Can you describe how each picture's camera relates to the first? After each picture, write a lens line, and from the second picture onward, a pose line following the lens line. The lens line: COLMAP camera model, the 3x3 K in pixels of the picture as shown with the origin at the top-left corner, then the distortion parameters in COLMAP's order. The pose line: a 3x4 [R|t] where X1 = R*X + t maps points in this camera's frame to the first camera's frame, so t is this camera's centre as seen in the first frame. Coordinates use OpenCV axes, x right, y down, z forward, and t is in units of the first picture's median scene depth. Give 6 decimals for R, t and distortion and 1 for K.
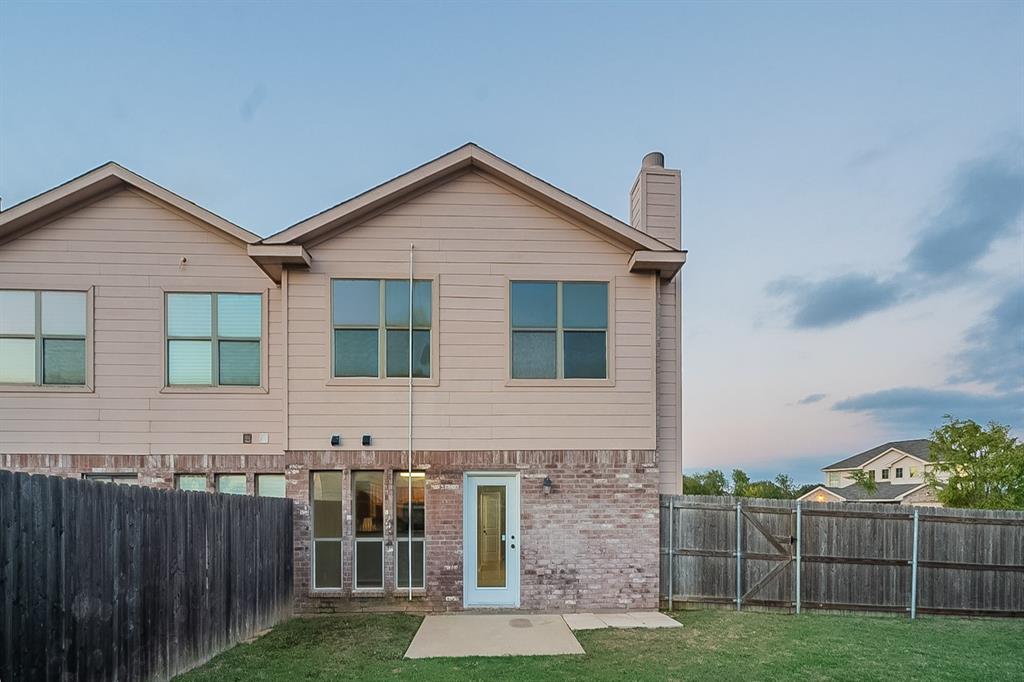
lens RADIAL K [[476.9, 0, 512.0], [0, 476.9, 341.0], [0, 0, 1]] dist [-0.003079, -0.000133]
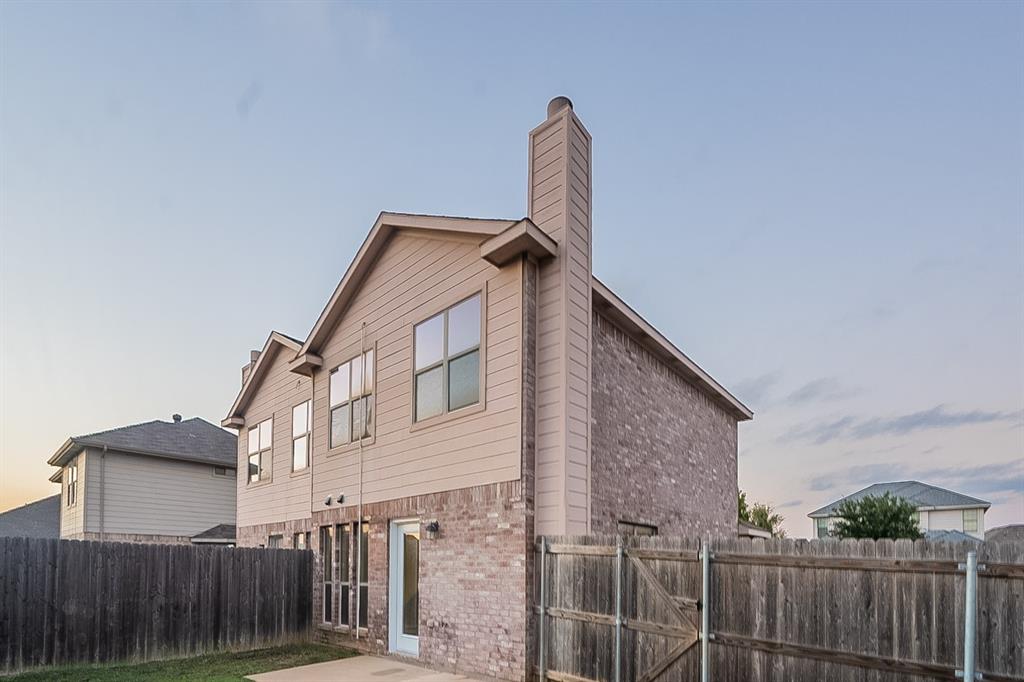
lens RADIAL K [[515.3, 0, 512.0], [0, 515.3, 367.0], [0, 0, 1]] dist [0.000019, -0.000256]
pose [[0.678423, -0.260825, -0.686814, 0.959707], [0.243092, 0.961894, -0.125168, 0.158993], [0.693289, -0.082042, 0.715975, 0.410512]]
